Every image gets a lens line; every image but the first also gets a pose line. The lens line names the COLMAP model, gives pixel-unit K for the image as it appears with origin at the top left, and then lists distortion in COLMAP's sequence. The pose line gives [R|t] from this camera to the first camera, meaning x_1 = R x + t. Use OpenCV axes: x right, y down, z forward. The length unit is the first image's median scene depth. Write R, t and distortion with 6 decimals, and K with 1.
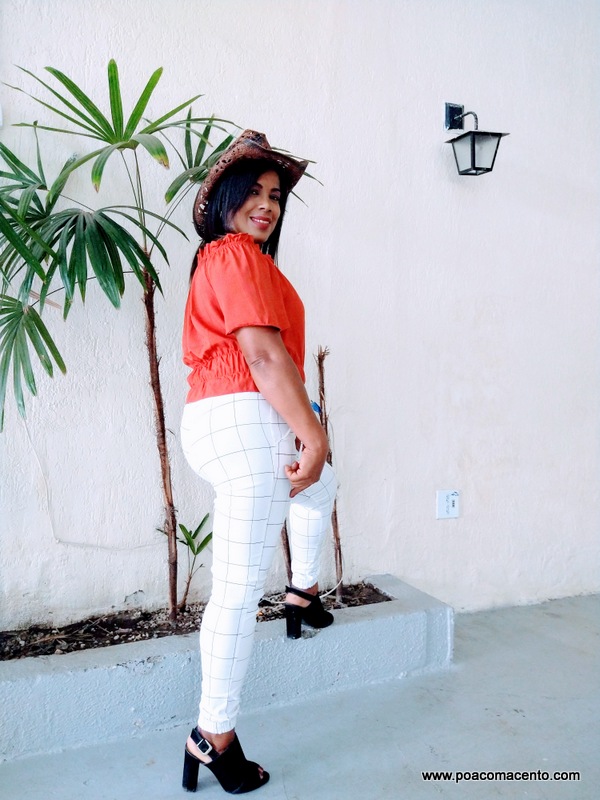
lens RADIAL K [[607.1, 0, 300.4], [0, 607.1, 388.0], [0, 0, 1]] dist [0.084869, -0.120472]
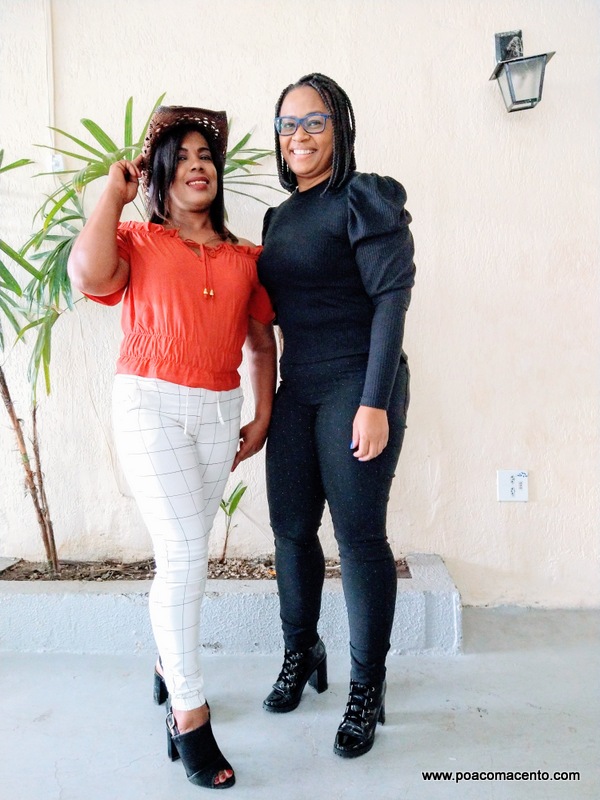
lens RADIAL K [[607.1, 0, 300.4], [0, 607.1, 388.0], [0, 0, 1]] dist [0.084869, -0.120472]
pose [[0.872402, -0.026198, -0.488086, 0.502576], [0.044161, 0.998703, 0.025327, 0.012655], [0.486790, -0.043650, 0.872428, 0.084718]]
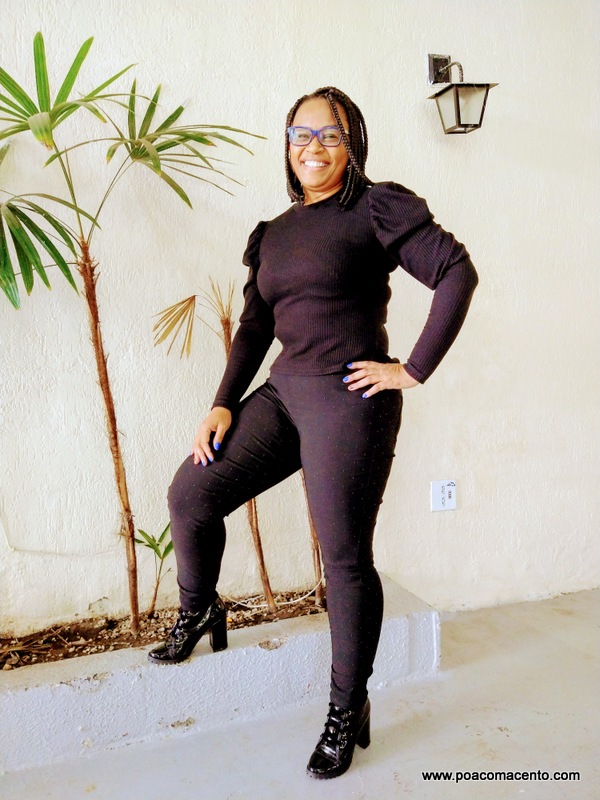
lens RADIAL K [[607.1, 0, 300.4], [0, 607.1, 388.0], [0, 0, 1]] dist [0.084869, -0.120472]
pose [[0.996248, -0.034331, -0.079448, 0.126949], [0.037666, 0.998454, 0.040864, -0.023272], [0.077922, -0.043703, 0.996001, 0.080502]]
